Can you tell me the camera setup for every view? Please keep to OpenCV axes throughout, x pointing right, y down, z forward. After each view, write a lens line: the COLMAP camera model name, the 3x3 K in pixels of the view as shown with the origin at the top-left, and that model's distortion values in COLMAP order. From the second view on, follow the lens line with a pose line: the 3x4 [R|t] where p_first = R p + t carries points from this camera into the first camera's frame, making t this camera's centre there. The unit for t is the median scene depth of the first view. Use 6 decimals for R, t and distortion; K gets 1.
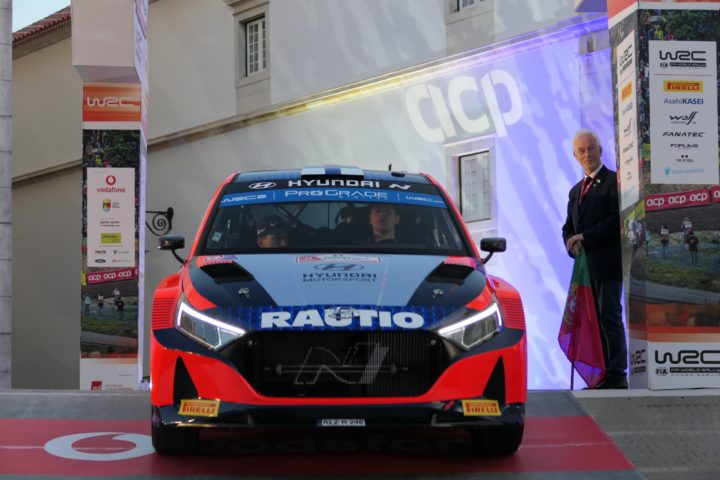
lens RADIAL K [[1781.1, 0, 374.8], [0, 1781.1, 254.0], [0, 0, 1]] dist [-0.013314, 0.000000]
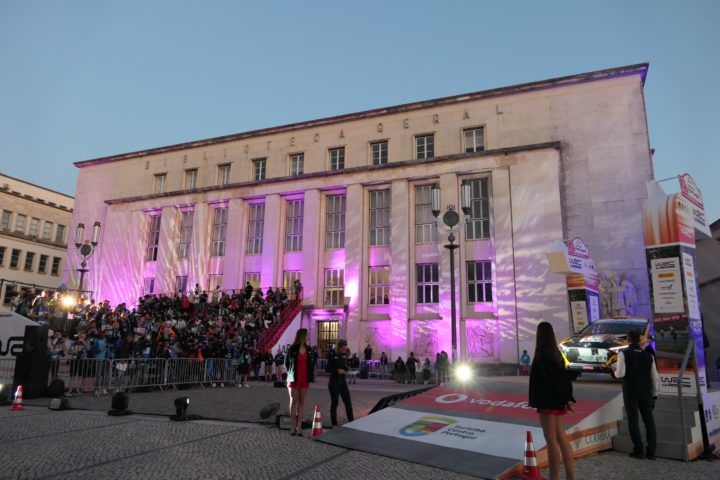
lens RADIAL K [[529.9, 0, 361.4], [0, 529.9, 238.4], [0, 0, 1]] dist [-0.005536, -0.001180]
pose [[0.637947, -0.145530, -0.756204, 0.337002], [0.046423, 0.987463, -0.150873, -0.034821], [0.768680, 0.061144, 0.636704, 0.096295]]
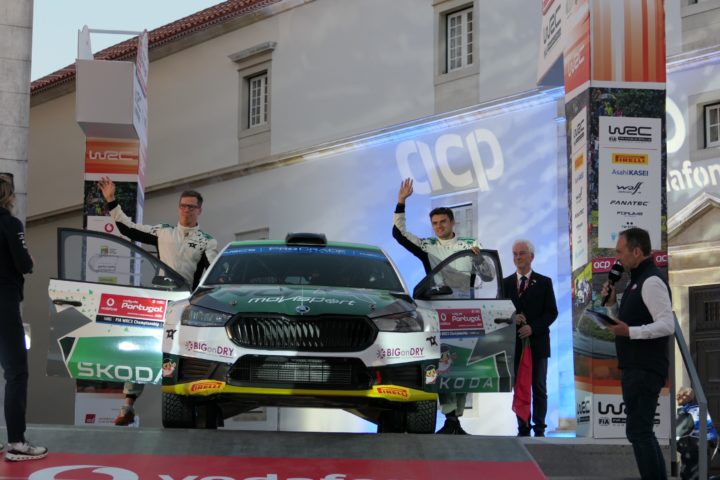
lens RADIAL K [[1682.6, 0, 361.0], [0, 1682.6, 239.0], [0, 0, 1]] dist [-0.023205, 0.000000]
pose [[0.999667, 0.024675, -0.007611, 0.012388], [-0.024911, 0.999155, -0.032683, -0.005254], [0.006798, 0.032862, 0.999437, -0.017859]]
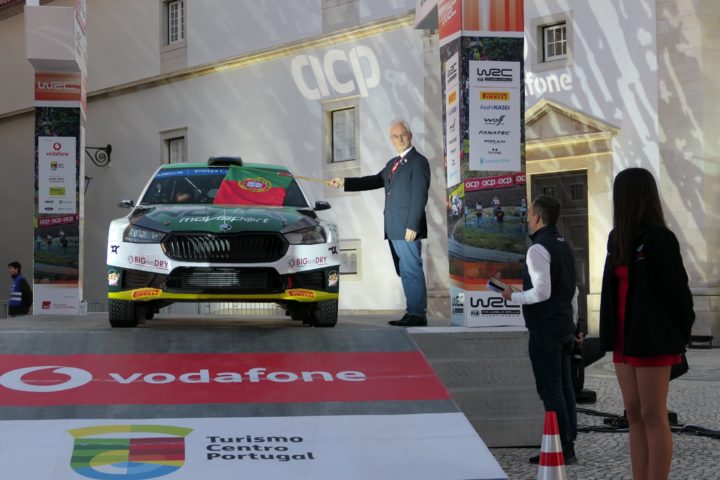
lens RADIAL K [[1358.5, 0, 365.2], [0, 1358.5, 240.8], [0, 0, 1]] dist [-0.029058, 0.000000]
pose [[0.997521, 0.006290, 0.070094, 0.005844], [-0.009935, 0.998610, 0.051769, -0.026466], [-0.069671, -0.052337, 0.996196, 0.002795]]
